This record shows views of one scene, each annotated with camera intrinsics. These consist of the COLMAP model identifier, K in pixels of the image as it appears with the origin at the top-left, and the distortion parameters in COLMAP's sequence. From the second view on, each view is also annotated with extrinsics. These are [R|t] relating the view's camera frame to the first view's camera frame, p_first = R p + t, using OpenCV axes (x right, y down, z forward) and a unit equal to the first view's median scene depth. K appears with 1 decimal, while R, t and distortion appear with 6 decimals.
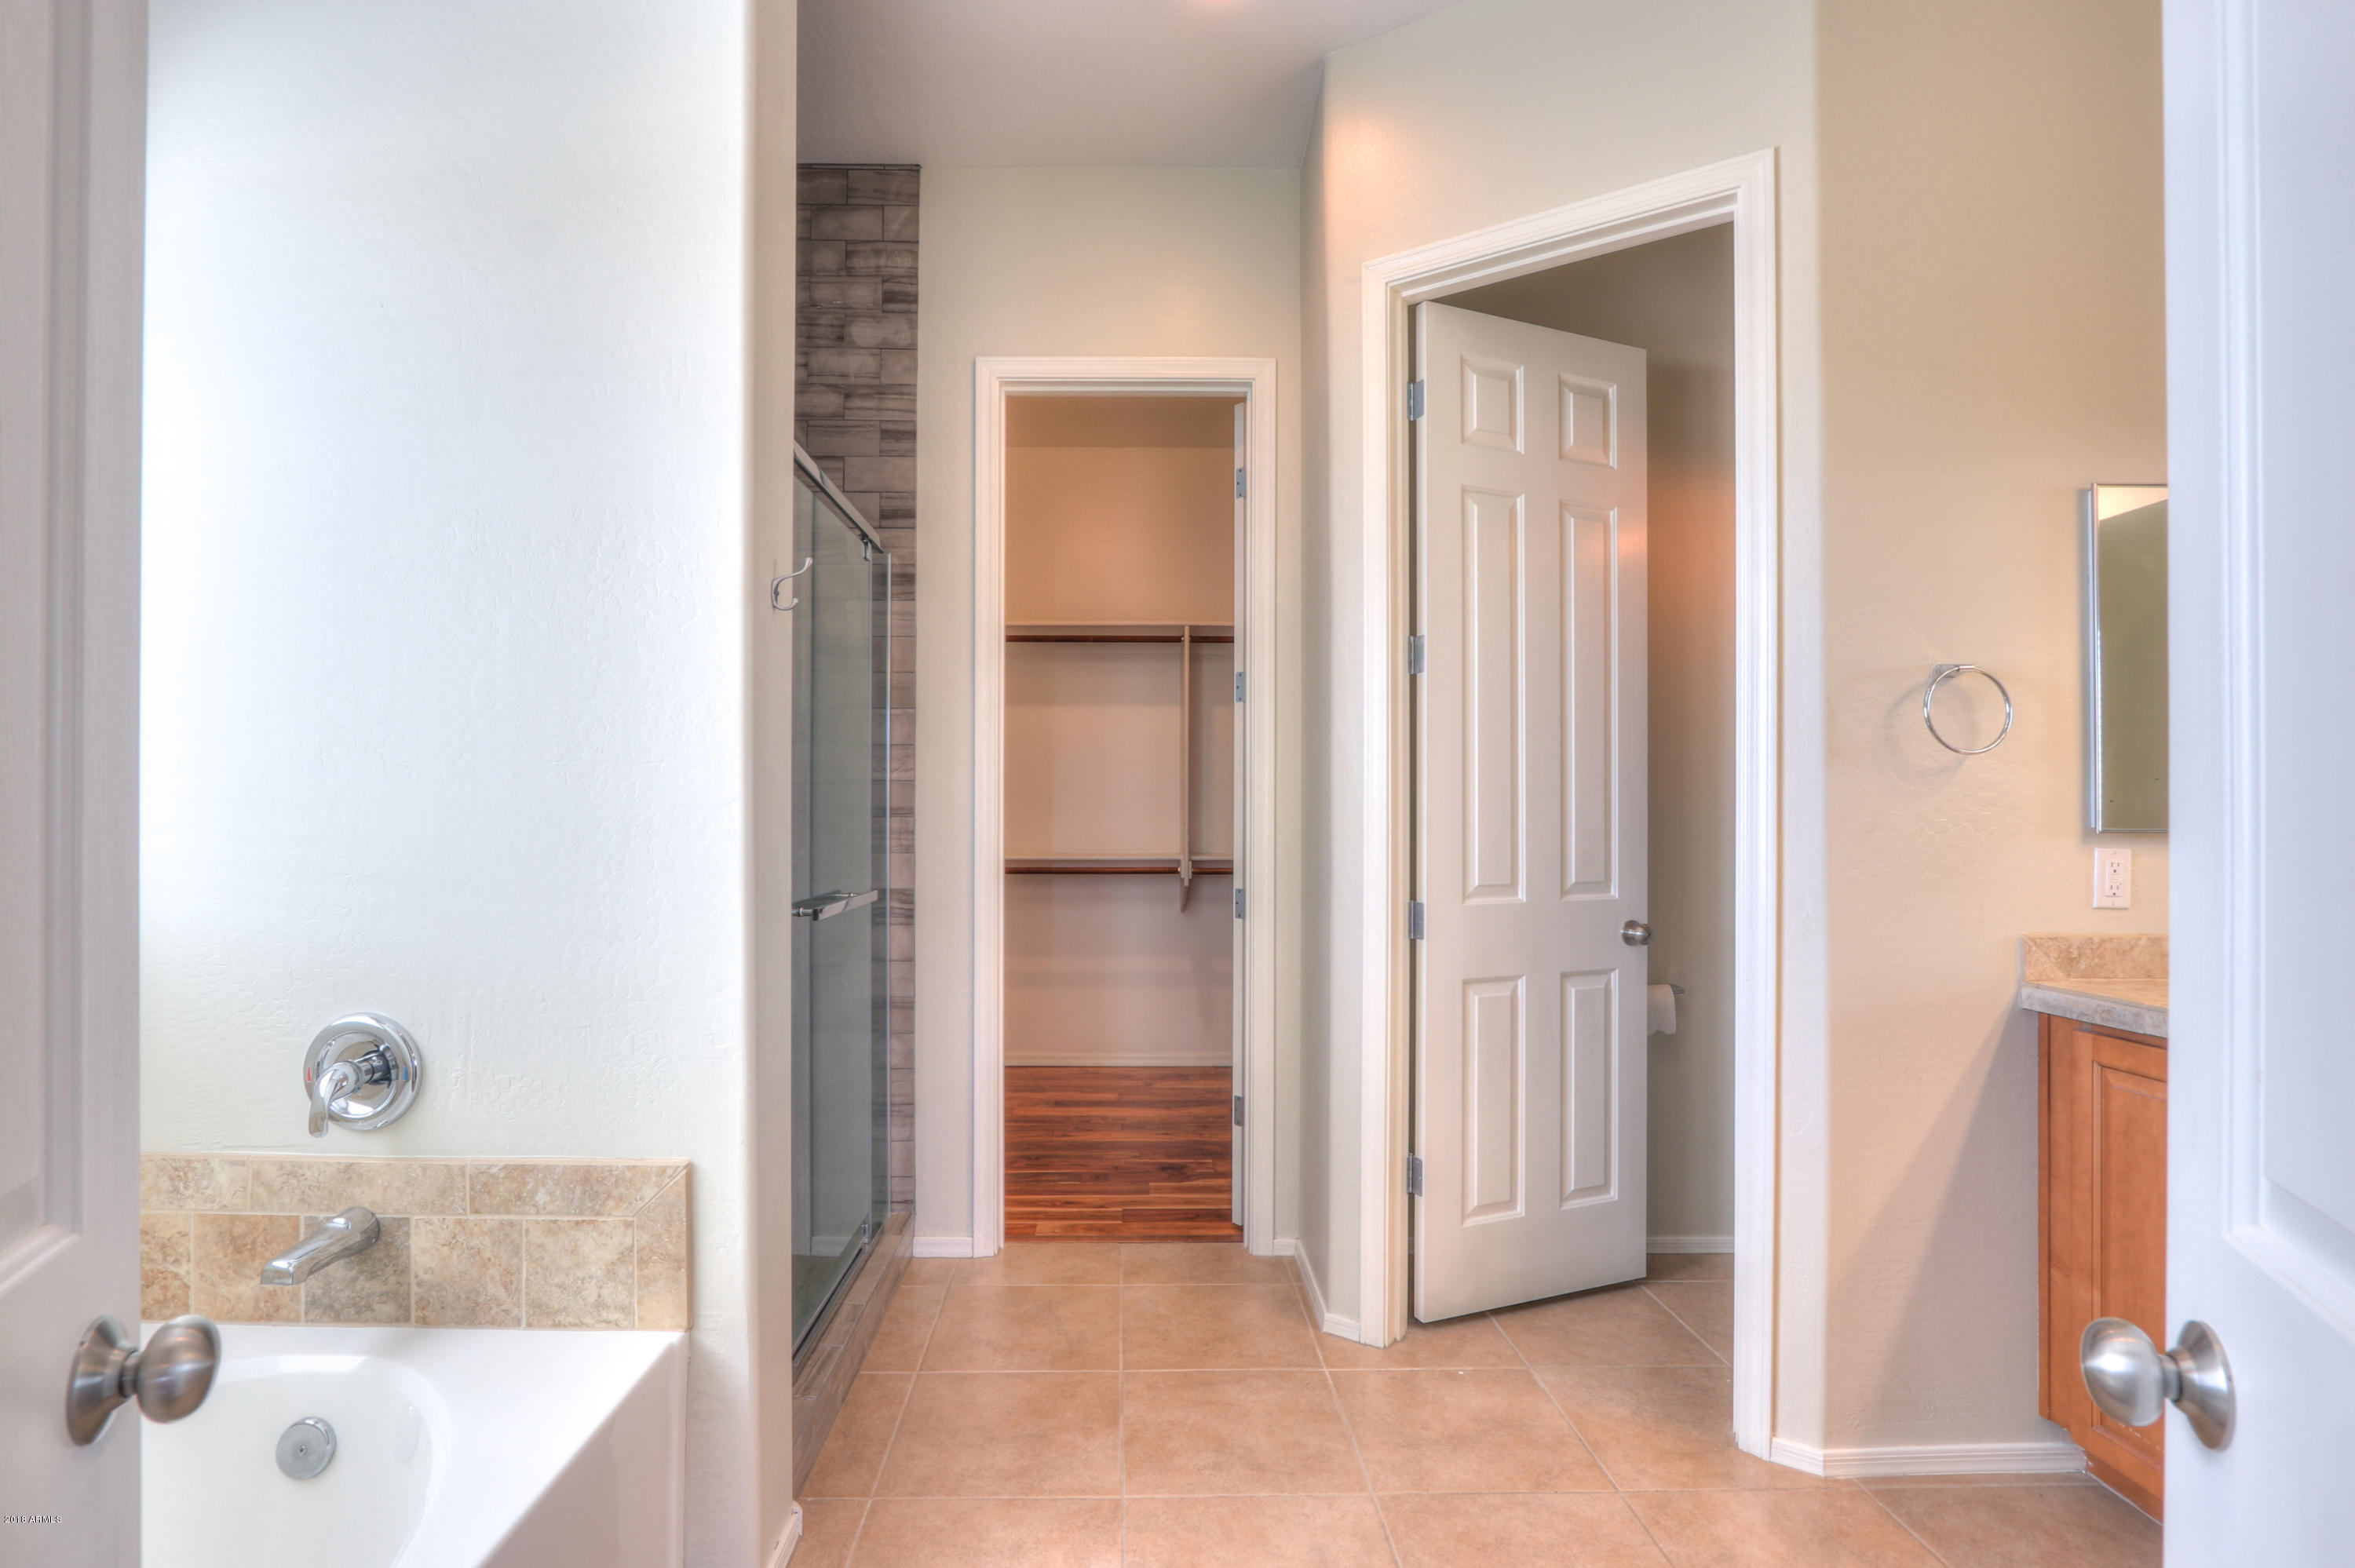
lens RADIAL K [[1138.9, 0, 1152.6], [0, 1138.9, 803.3], [0, 0, 1]] dist [-0.016939, -0.000770]
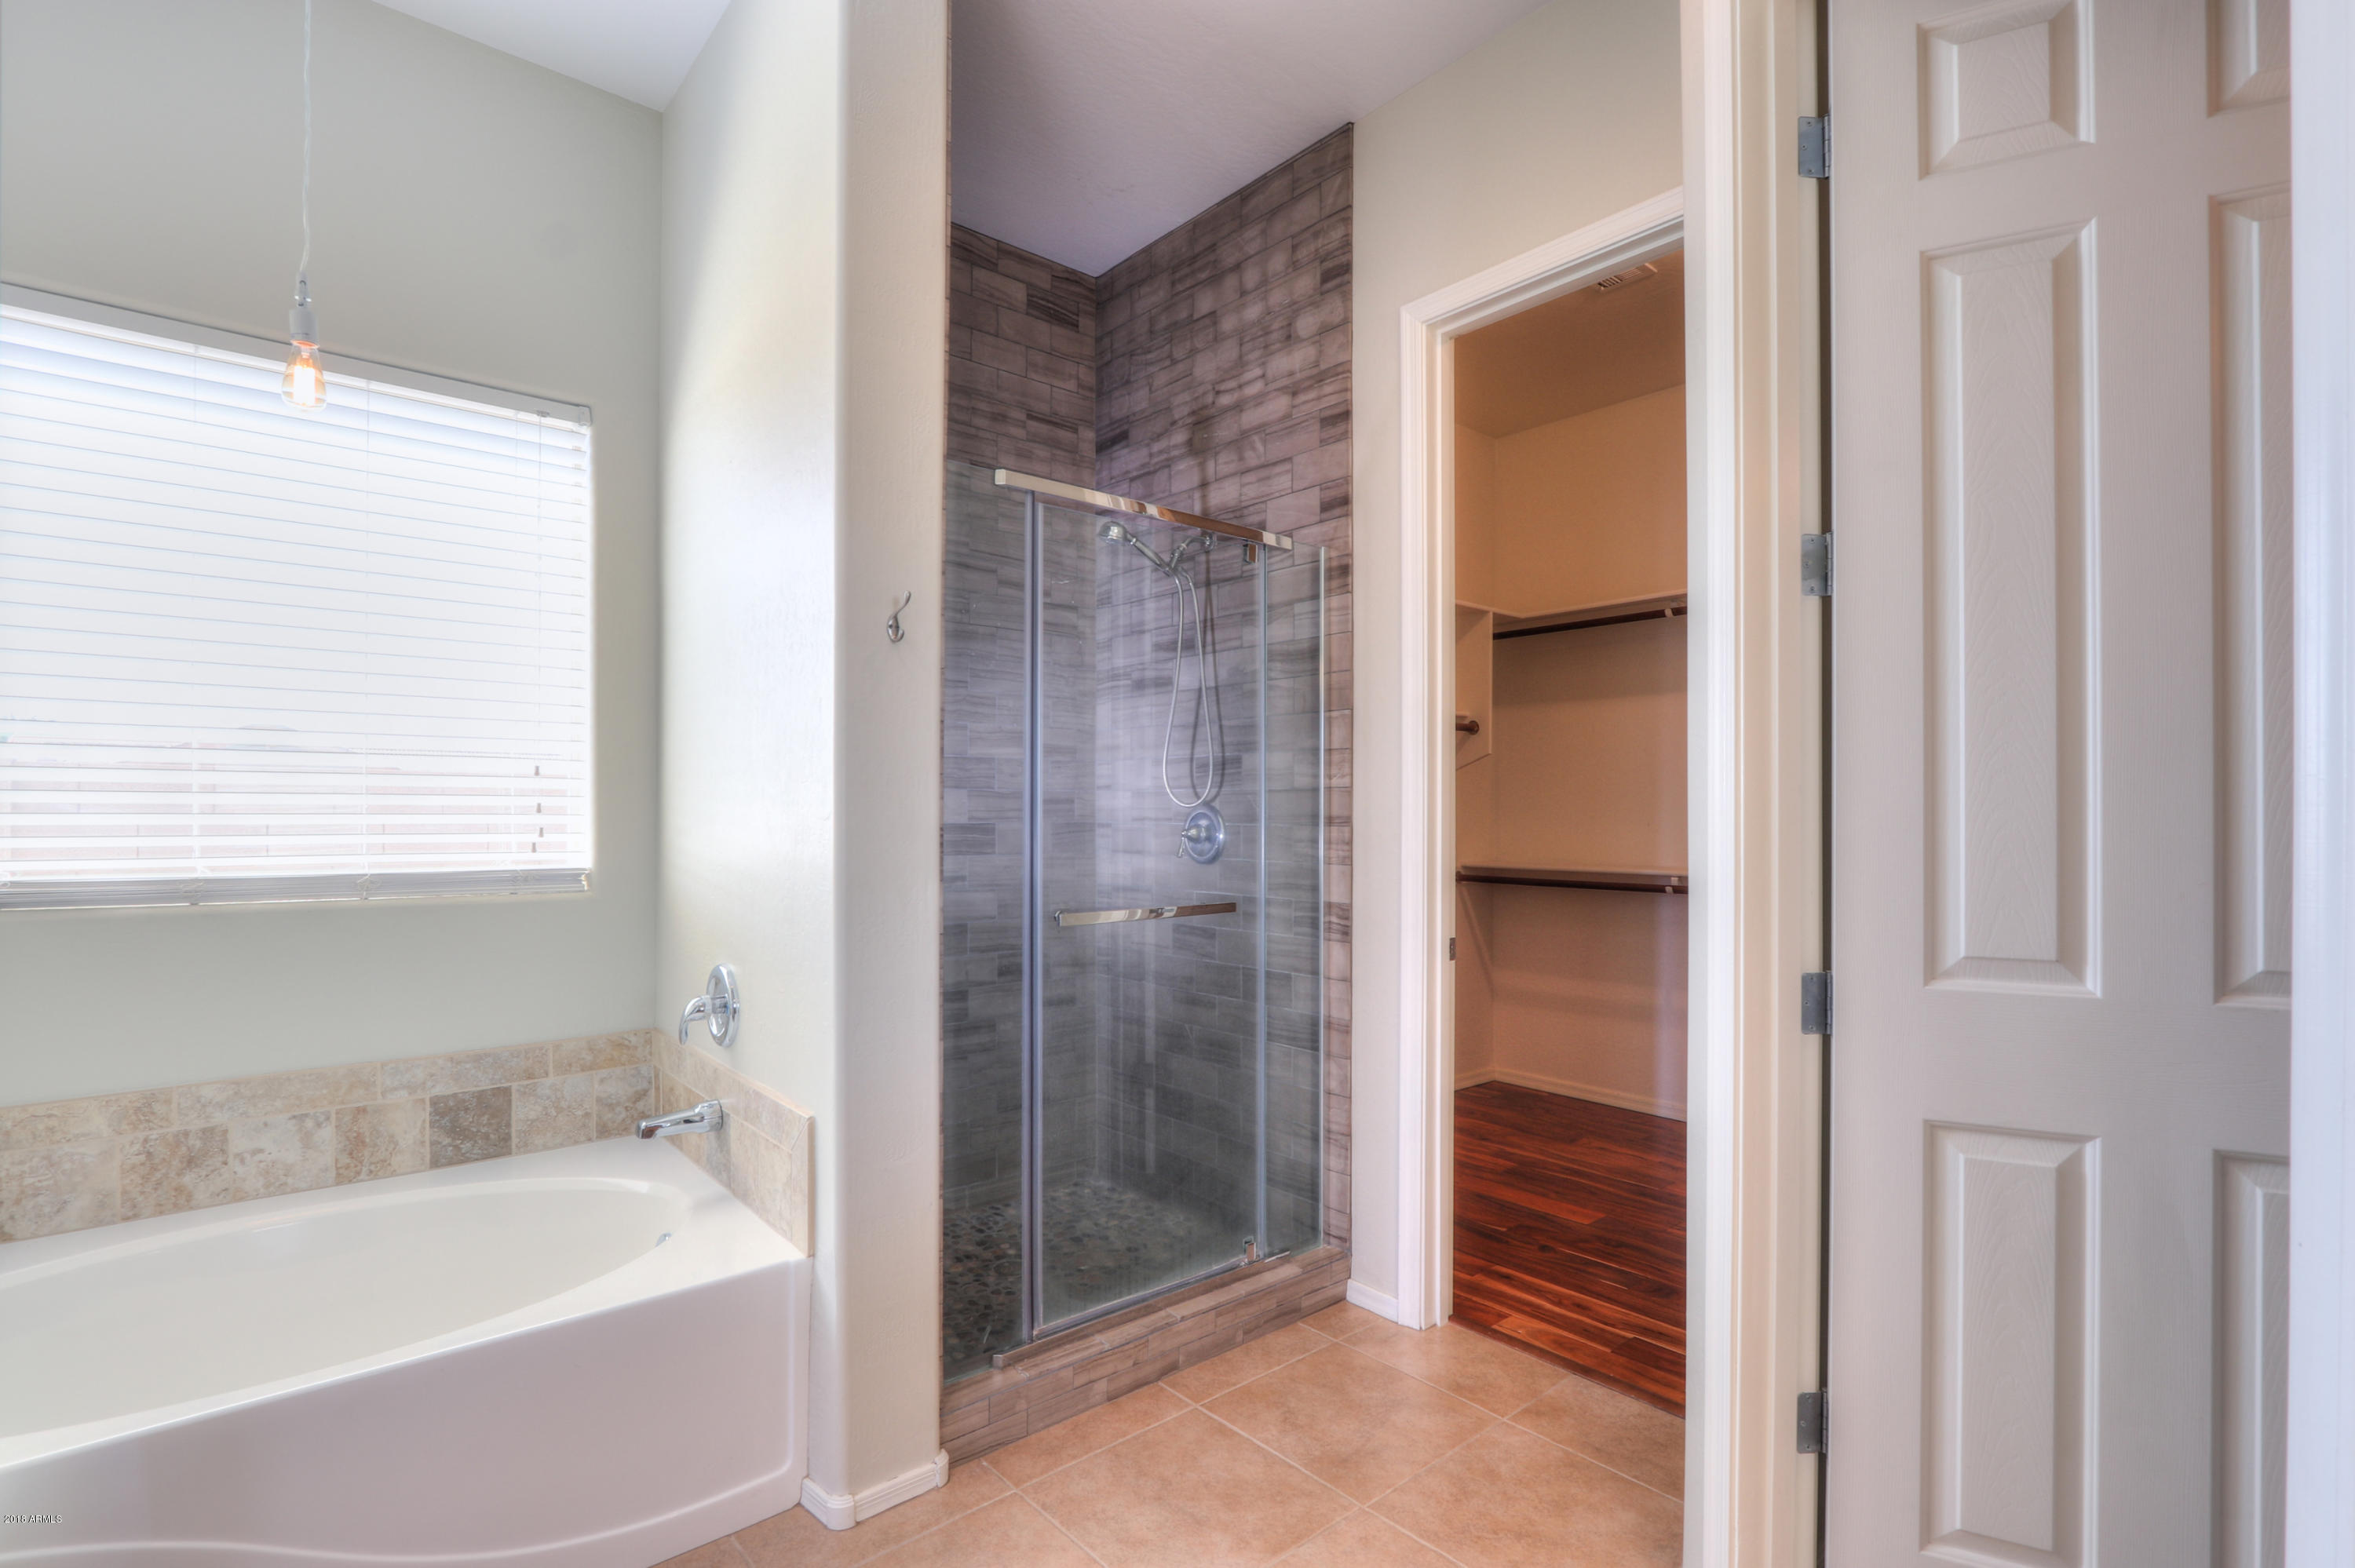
lens RADIAL K [[1125.8, 0, 1144.1], [0, 1125.8, 808.8], [0, 0, 1]] dist [-0.018110, -0.000548]
pose [[0.620507, -0.004516, -0.784188, 0.405017], [0.004208, 0.999988, -0.002430, -0.000768], [0.784190, -0.001792, 0.620519, 0.300008]]
